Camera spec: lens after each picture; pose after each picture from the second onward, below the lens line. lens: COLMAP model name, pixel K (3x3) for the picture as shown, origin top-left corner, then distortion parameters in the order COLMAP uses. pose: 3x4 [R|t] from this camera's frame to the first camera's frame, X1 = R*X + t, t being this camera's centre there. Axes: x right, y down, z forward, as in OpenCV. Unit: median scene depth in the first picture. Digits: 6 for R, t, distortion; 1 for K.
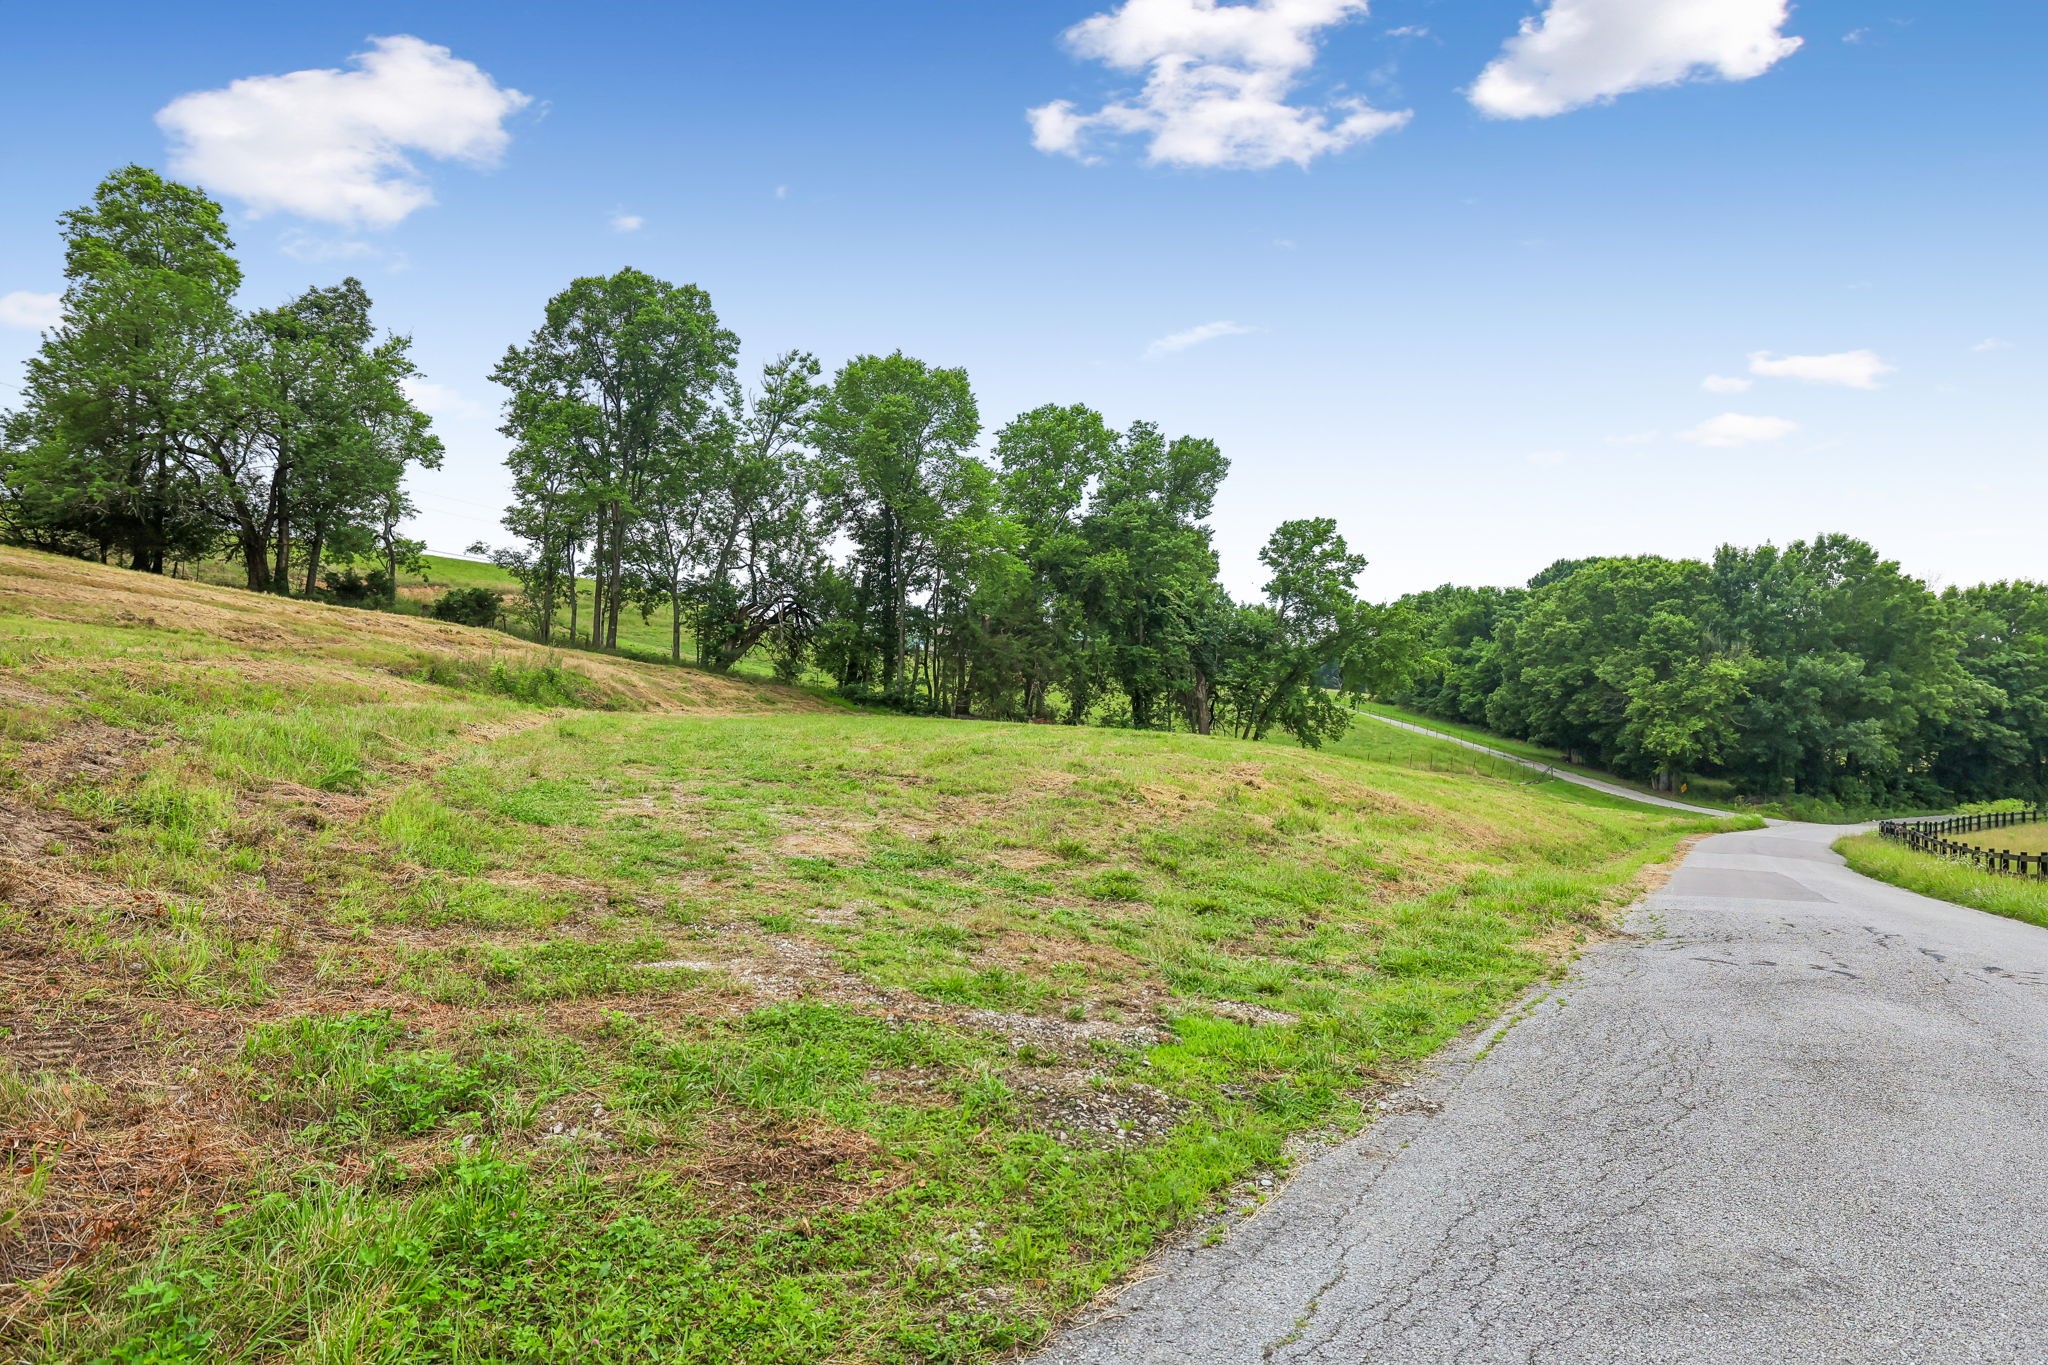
lens RADIAL K [[888.1, 0, 1030.4], [0, 888.1, 670.3], [0, 0, 1]] dist [-0.043022, 0.017808]
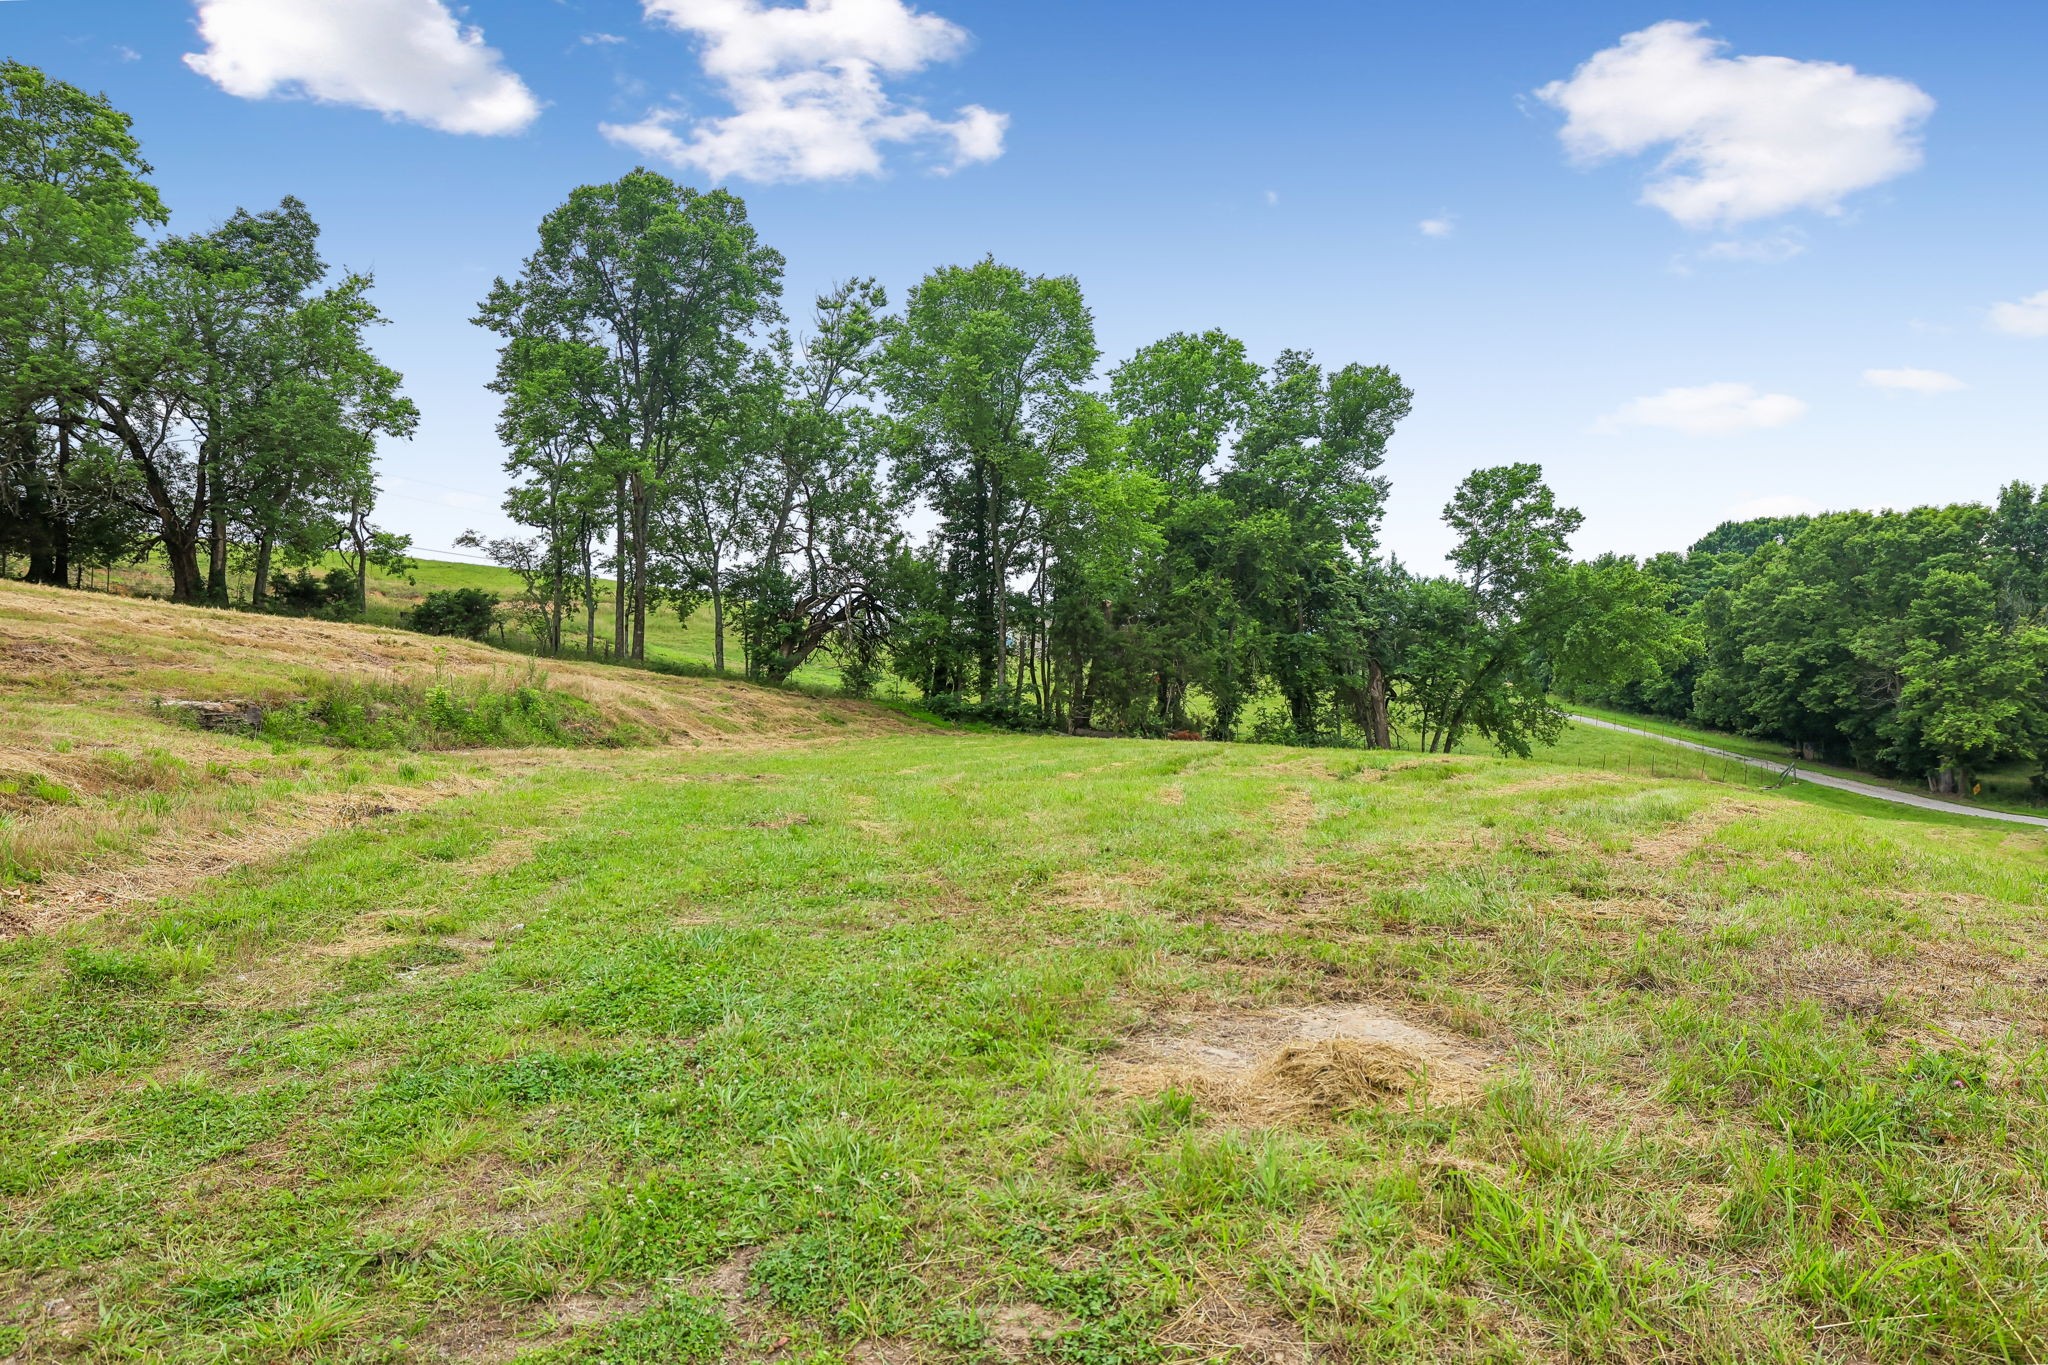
lens RADIAL K [[926.0, 0, 1067.5], [0, 926.0, 670.6], [0, 0, 1]] dist [-0.051275, 0.021078]
pose [[0.998512, -0.033570, -0.042971, -0.052332], [0.033638, 0.999434, 0.000873, -0.002382], [0.042918, -0.002317, 0.999076, 0.183205]]
